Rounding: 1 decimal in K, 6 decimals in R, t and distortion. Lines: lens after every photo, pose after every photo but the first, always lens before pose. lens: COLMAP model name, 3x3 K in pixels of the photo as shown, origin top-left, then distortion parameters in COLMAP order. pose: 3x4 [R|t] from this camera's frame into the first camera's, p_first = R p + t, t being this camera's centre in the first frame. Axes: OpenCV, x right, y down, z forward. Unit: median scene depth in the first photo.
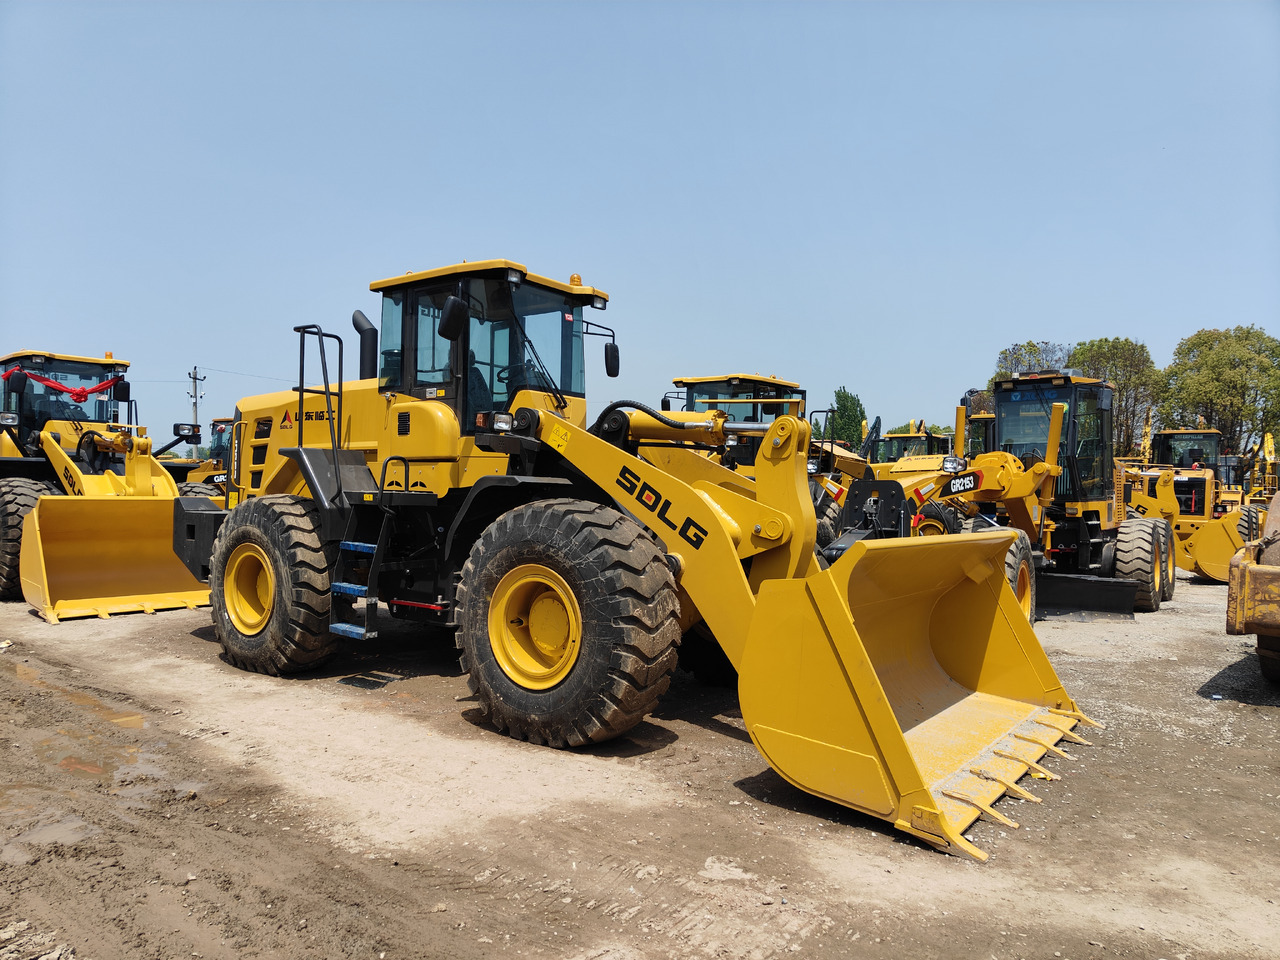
lens RADIAL K [[868.7, 0, 637.8], [0, 868.7, 545.1], [0, 0, 1]] dist [0.008814, -0.001051]
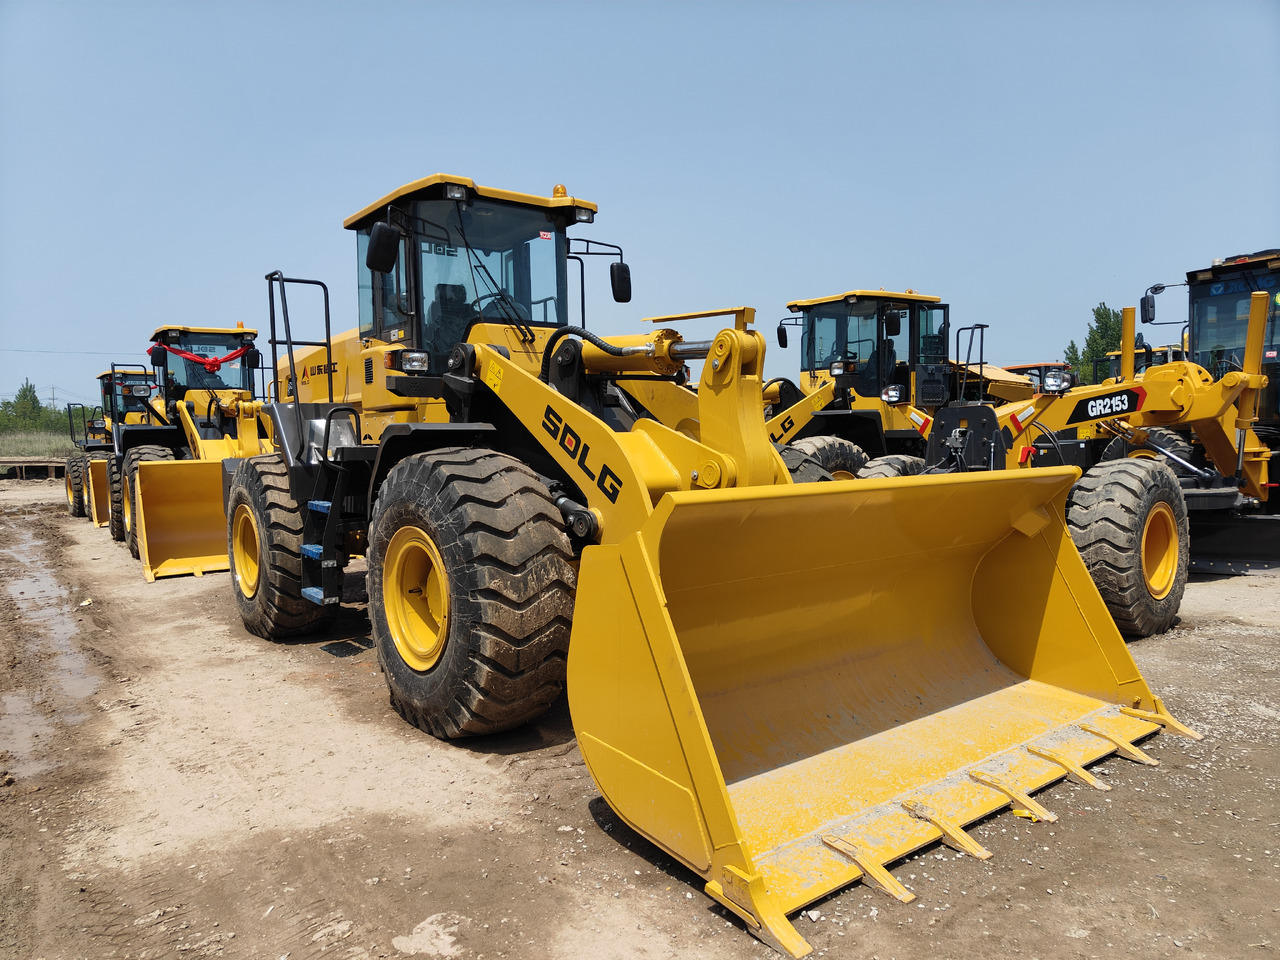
lens RADIAL K [[868.7, 0, 637.8], [0, 868.7, 545.1], [0, 0, 1]] dist [0.008814, -0.001051]
pose [[0.965789, -0.010214, -0.259129, 0.269316], [0.026603, 0.997855, 0.059819, -0.003826], [0.257962, -0.064666, 0.963989, 0.193787]]
